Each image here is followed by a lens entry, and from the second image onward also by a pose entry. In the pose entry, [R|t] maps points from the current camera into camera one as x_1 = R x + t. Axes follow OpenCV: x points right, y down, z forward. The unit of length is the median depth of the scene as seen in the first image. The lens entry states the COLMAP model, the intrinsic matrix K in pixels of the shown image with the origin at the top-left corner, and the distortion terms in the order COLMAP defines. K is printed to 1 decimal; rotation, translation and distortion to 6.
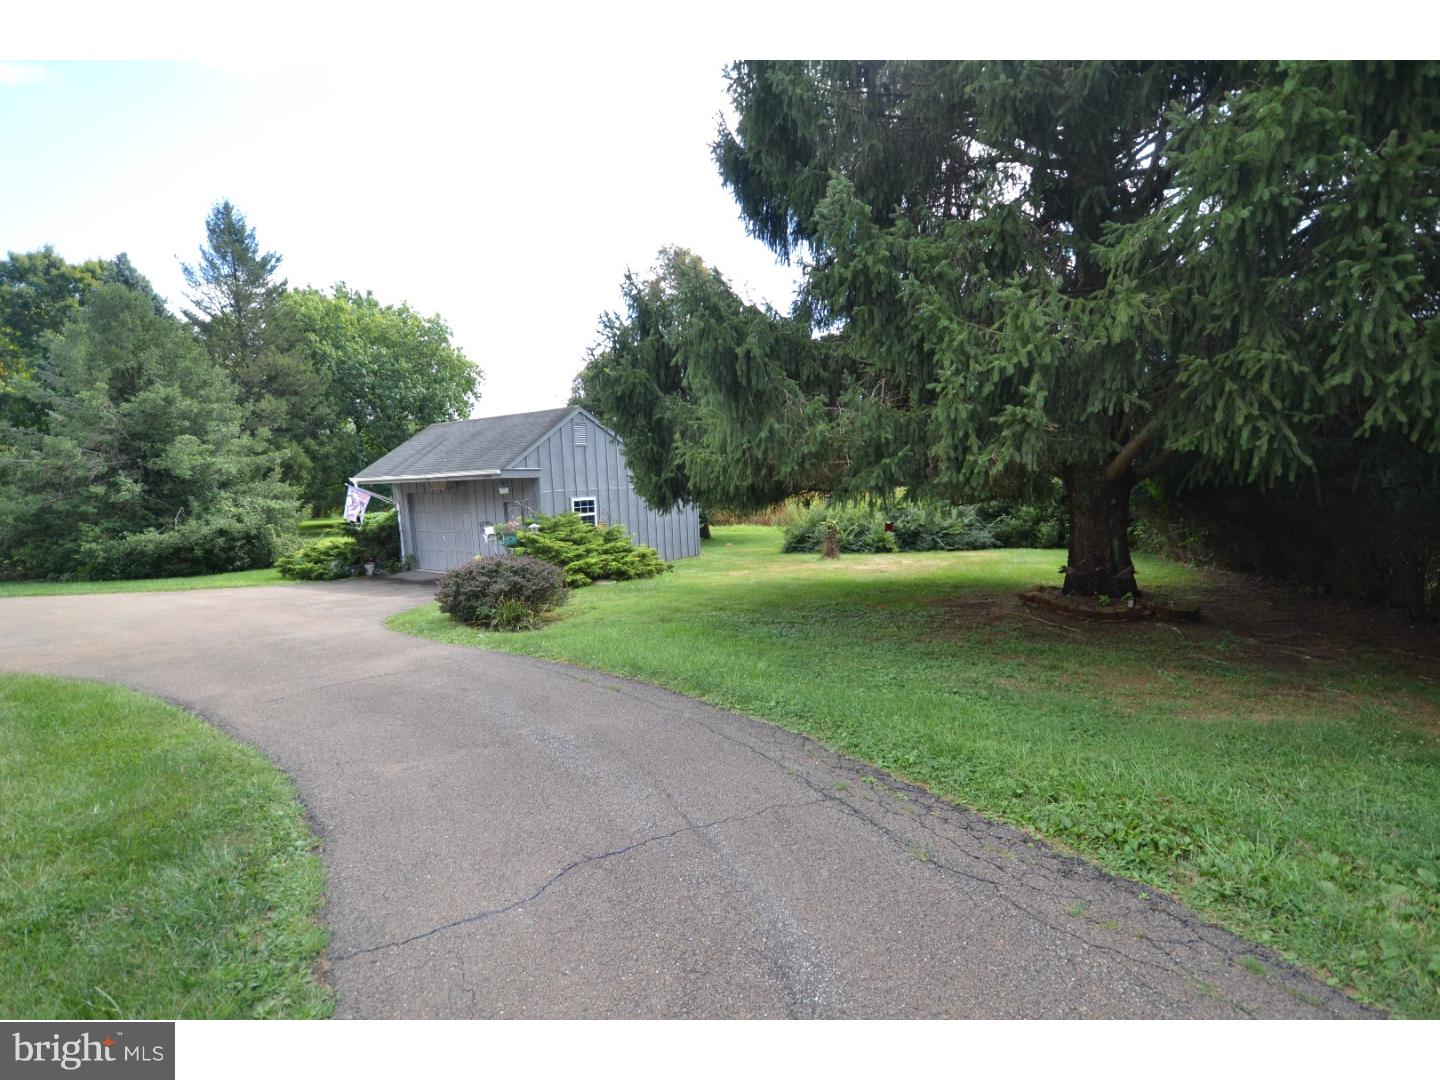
lens RADIAL K [[652.1, 0, 714.8], [0, 652.1, 551.2], [0, 0, 1]] dist [0.016377, -0.020813]
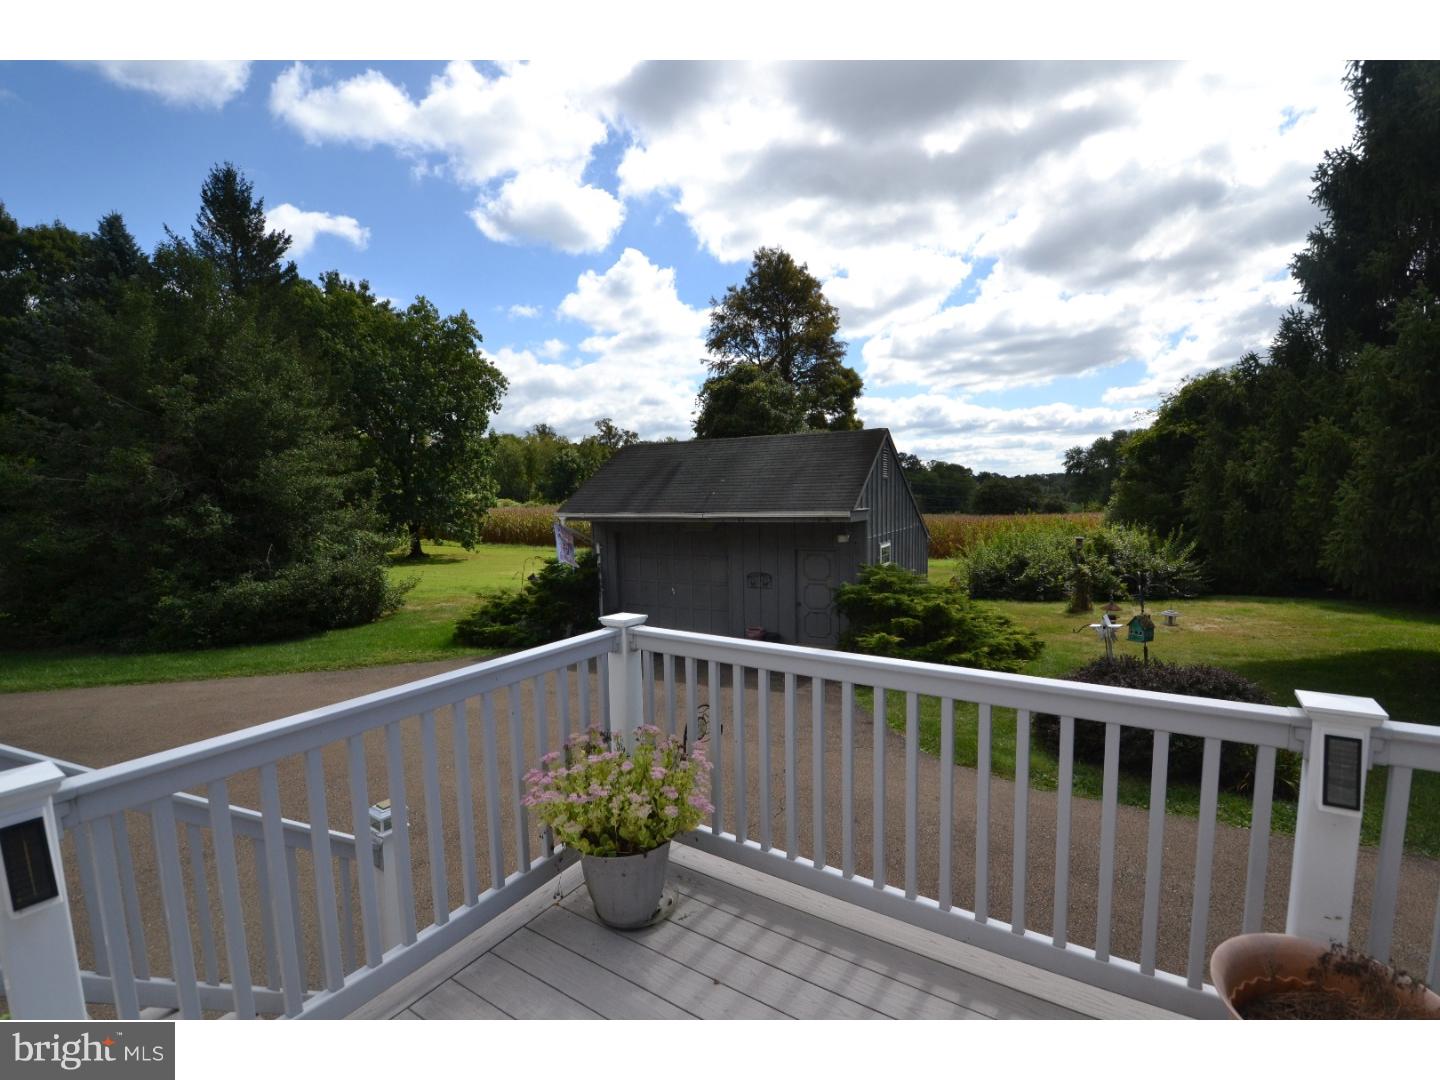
lens RADIAL K [[652.1, 0, 714.8], [0, 652.1, 551.2], [0, 0, 1]] dist [0.016377, -0.020813]
pose [[0.992146, 0.007774, 0.124846, -0.423621], [-0.004200, 0.999575, -0.028860, -0.041238], [-0.125018, 0.028109, 0.991756, 0.197251]]
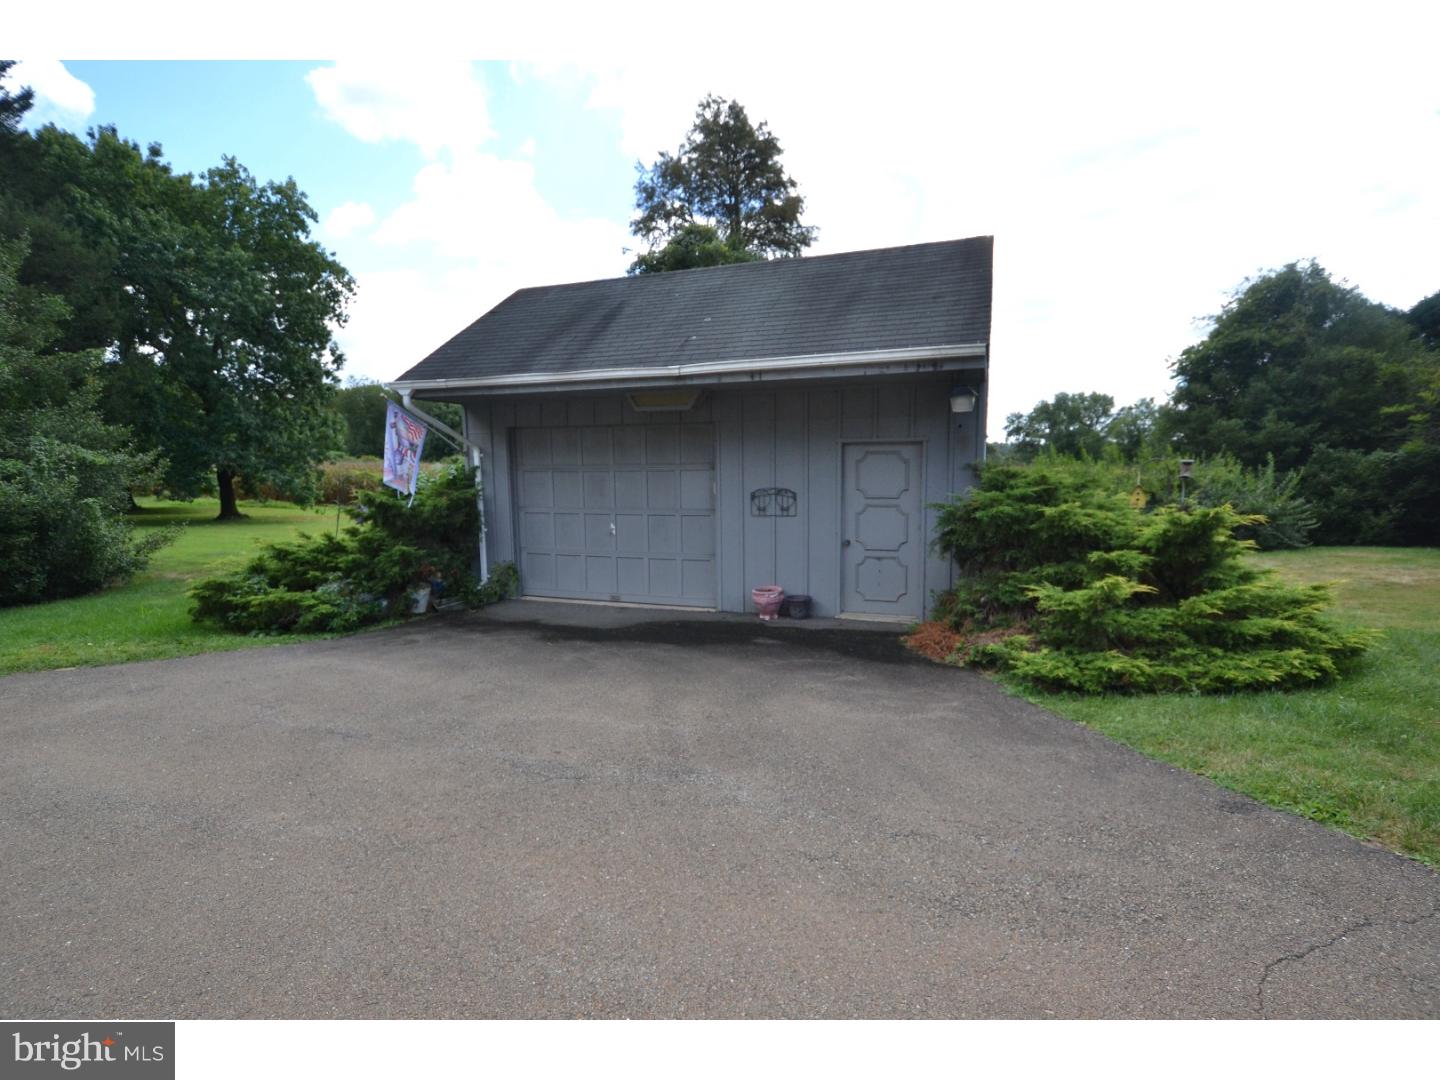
lens RADIAL K [[723.9, 0, 710.8], [0, 723.9, 542.0], [0, 0, 1]] dist [0.020676, -0.030278]
pose [[0.969758, -0.001242, 0.244067, -0.430186], [0.003546, 0.999953, -0.008998, -0.005110], [-0.244044, 0.009591, 0.969717, 0.460407]]
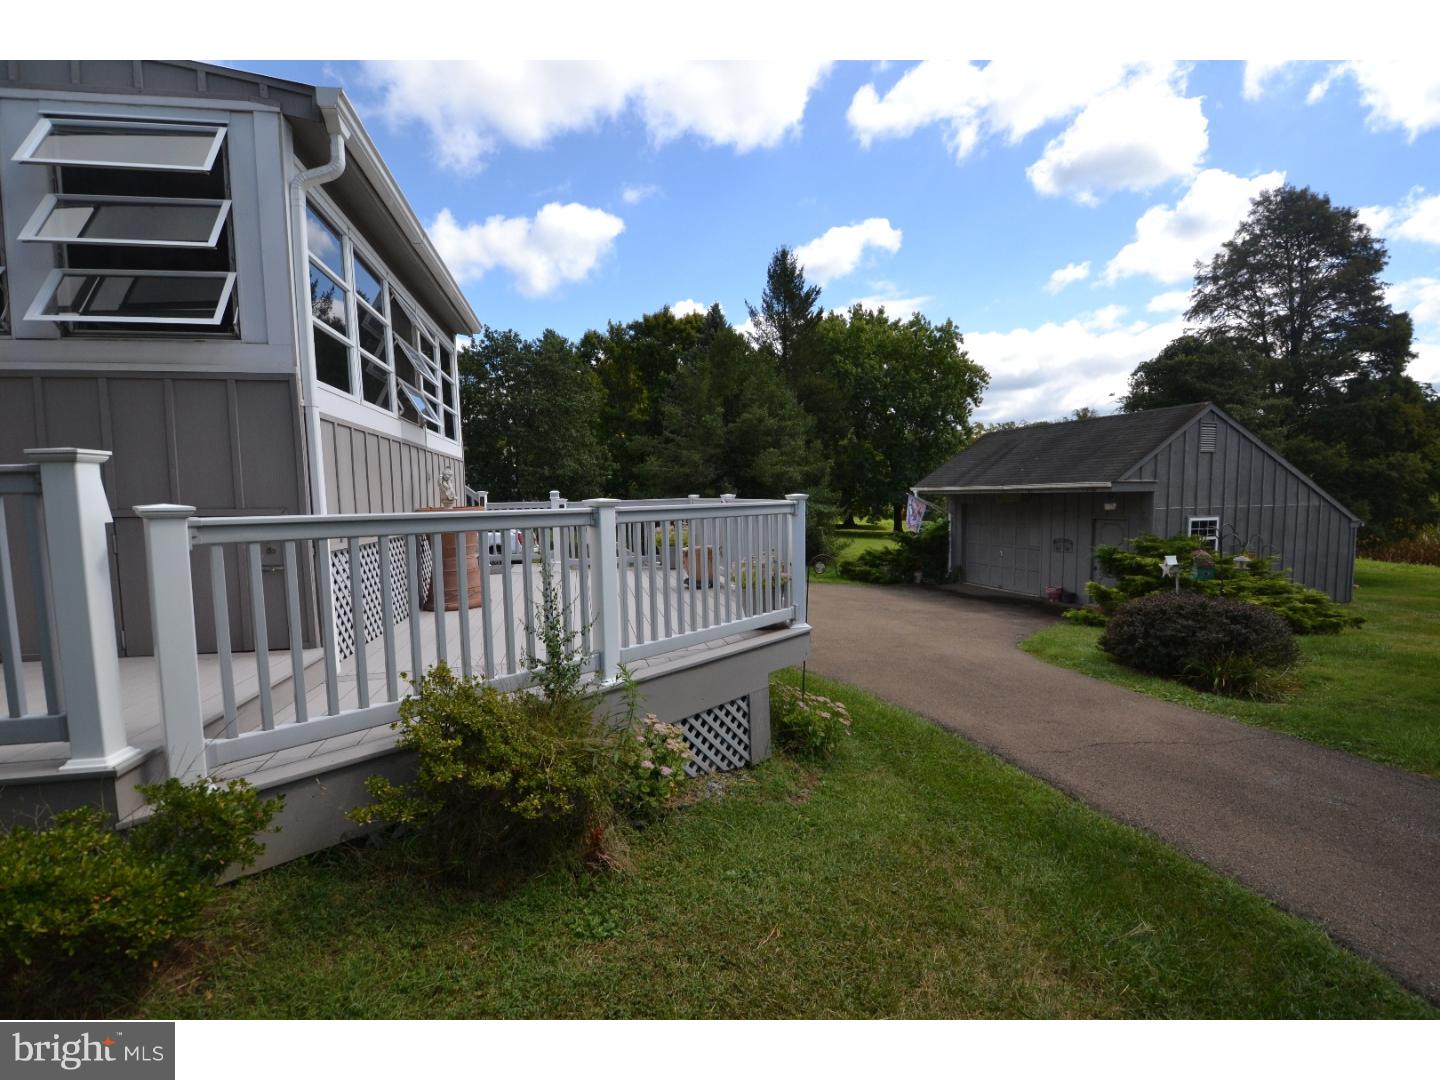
lens RADIAL K [[652.1, 0, 714.8], [0, 652.1, 551.2], [0, 0, 1]] dist [0.016377, -0.020813]
pose [[0.789262, 0.077525, -0.609144, -0.152673], [-0.083072, 0.996359, 0.019170, -0.005502], [0.608412, 0.035473, 0.792828, 0.003316]]
